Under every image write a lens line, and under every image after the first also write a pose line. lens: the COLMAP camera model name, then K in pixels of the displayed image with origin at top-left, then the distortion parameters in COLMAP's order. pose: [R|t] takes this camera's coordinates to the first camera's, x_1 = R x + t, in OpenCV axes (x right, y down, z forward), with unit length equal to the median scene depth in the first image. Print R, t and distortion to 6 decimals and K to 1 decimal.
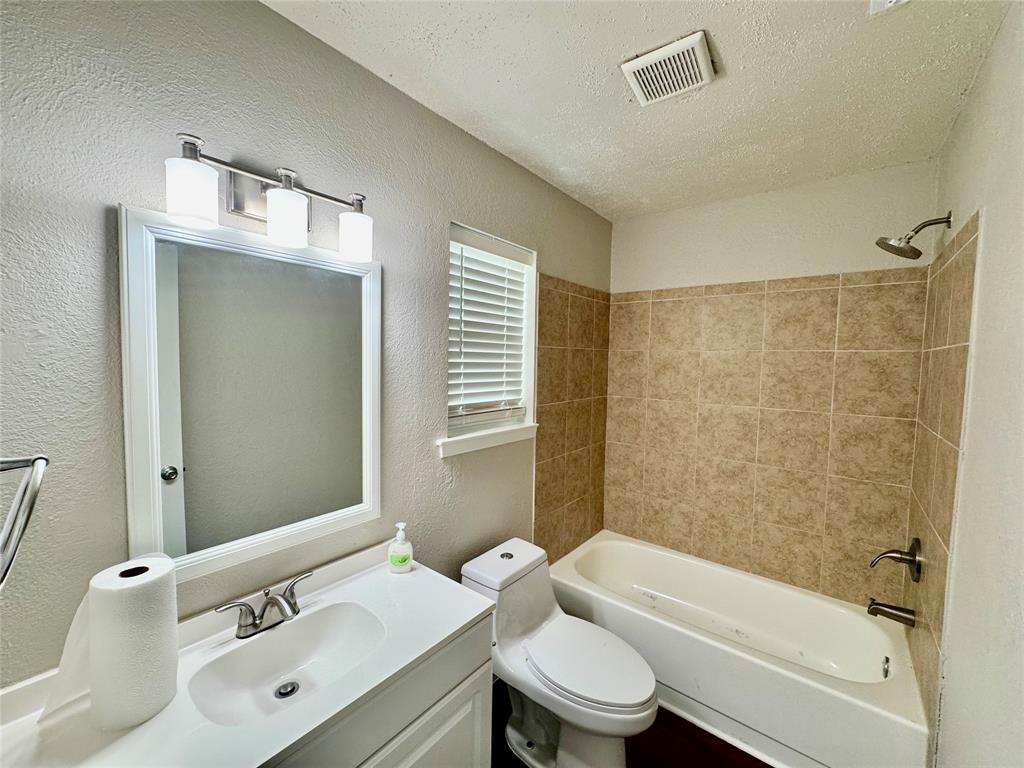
lens RADIAL K [[410.6, 0, 512.7], [0, 410.6, 382.5], [0, 0, 1]] dist [-0.000507, 0.001318]
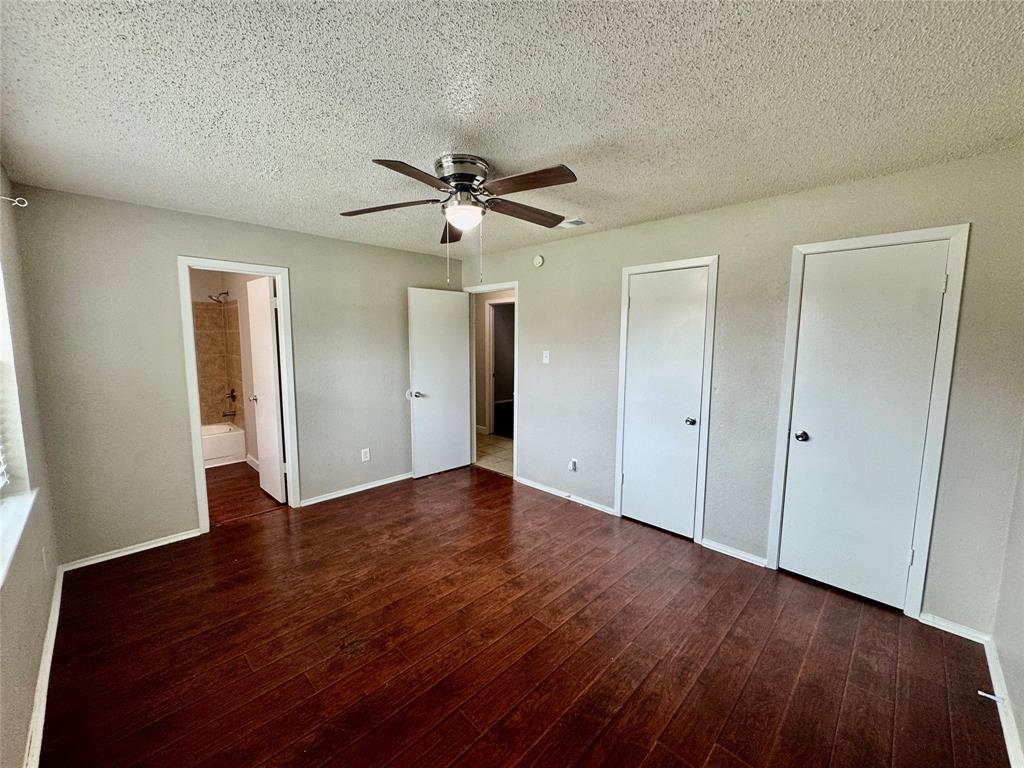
lens RADIAL K [[410.6, 0, 512.6], [0, 410.6, 386.2], [0, 0, 1]] dist [-0.000507, 0.001318]
pose [[0.102384, -0.134422, 0.985621, -1.700306], [0.051411, 0.990218, 0.129709, 0.037128], [-0.993415, 0.037392, 0.108294, -1.333475]]
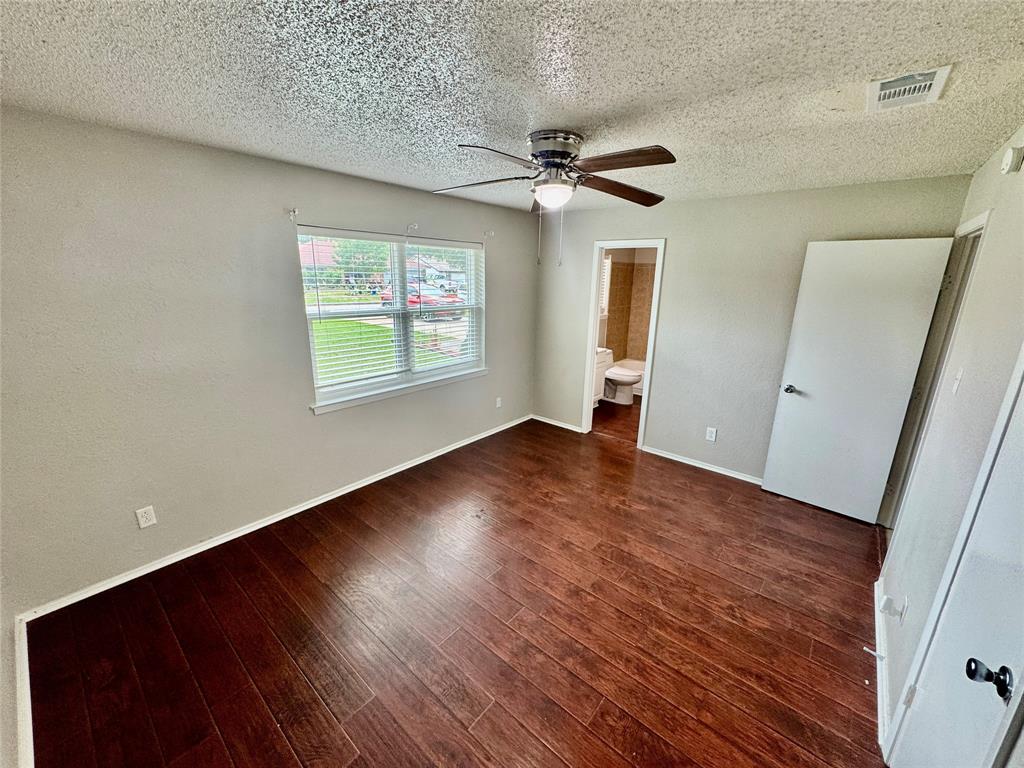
lens RADIAL K [[410.6, 0, 510.5], [0, 410.6, 377.5], [0, 0, 1]] dist [-0.000507, 0.001318]
pose [[0.999719, 0.008612, -0.022102, -0.645292], [-0.004201, 0.981316, 0.192355, -0.020465], [0.023346, -0.192208, 0.981076, -2.260254]]
